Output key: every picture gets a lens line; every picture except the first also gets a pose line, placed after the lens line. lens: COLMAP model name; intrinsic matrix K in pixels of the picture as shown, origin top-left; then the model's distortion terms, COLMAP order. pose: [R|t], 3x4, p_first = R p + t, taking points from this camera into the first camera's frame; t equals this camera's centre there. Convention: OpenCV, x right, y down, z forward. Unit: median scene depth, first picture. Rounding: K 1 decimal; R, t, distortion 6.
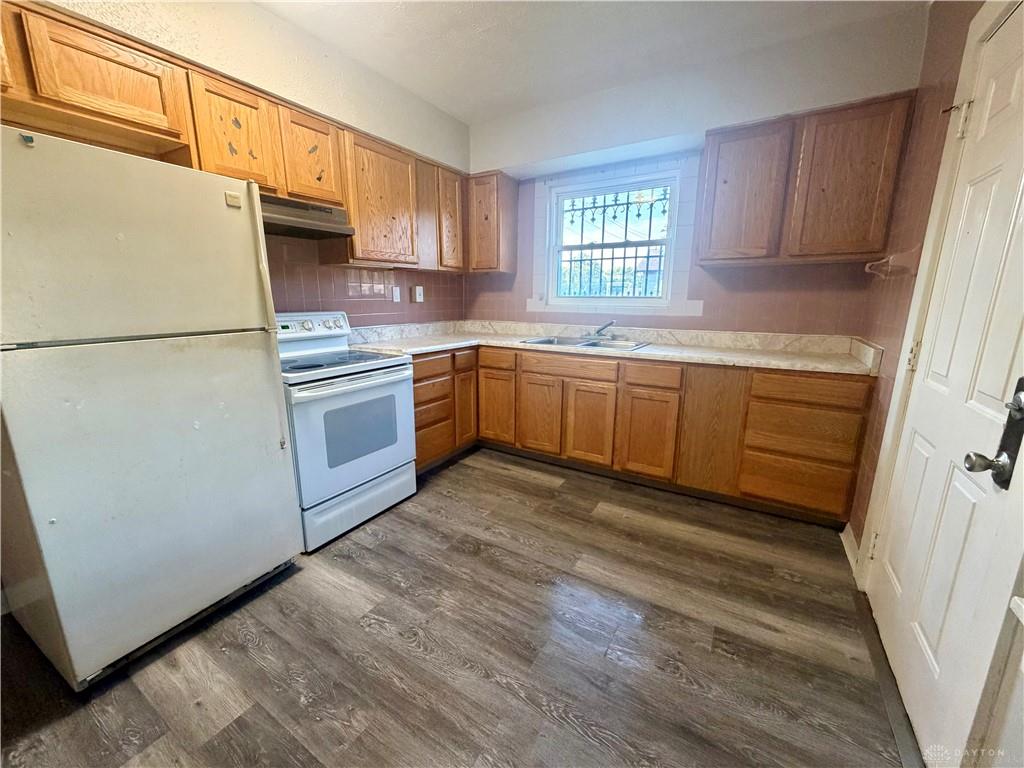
lens RADIAL K [[406.0, 0, 508.8], [0, 406.0, 383.6], [0, 0, 1]] dist [0.002545, -0.000373]
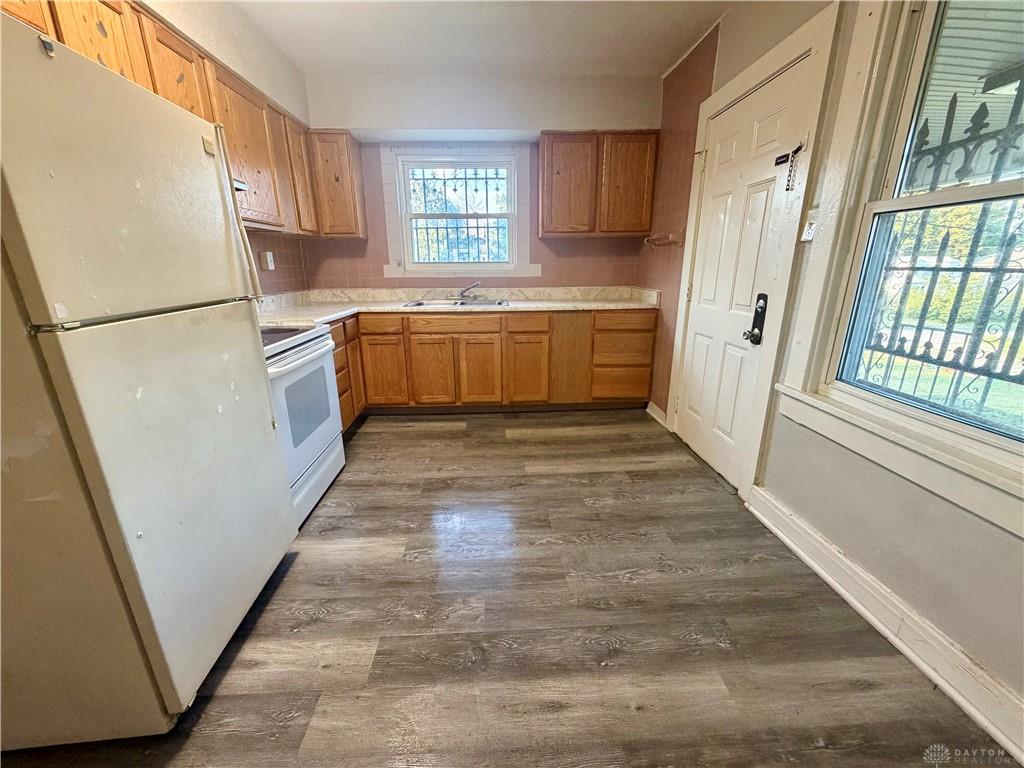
lens RADIAL K [[406.0, 0, 508.2], [0, 406.0, 383.0], [0, 0, 1]] dist [0.002545, -0.000373]
pose [[0.830168, -0.166349, 0.532117, -0.426840], [0.127817, 0.985815, 0.108772, 0.018075], [-0.542664, -0.022285, 0.839654, -0.047583]]
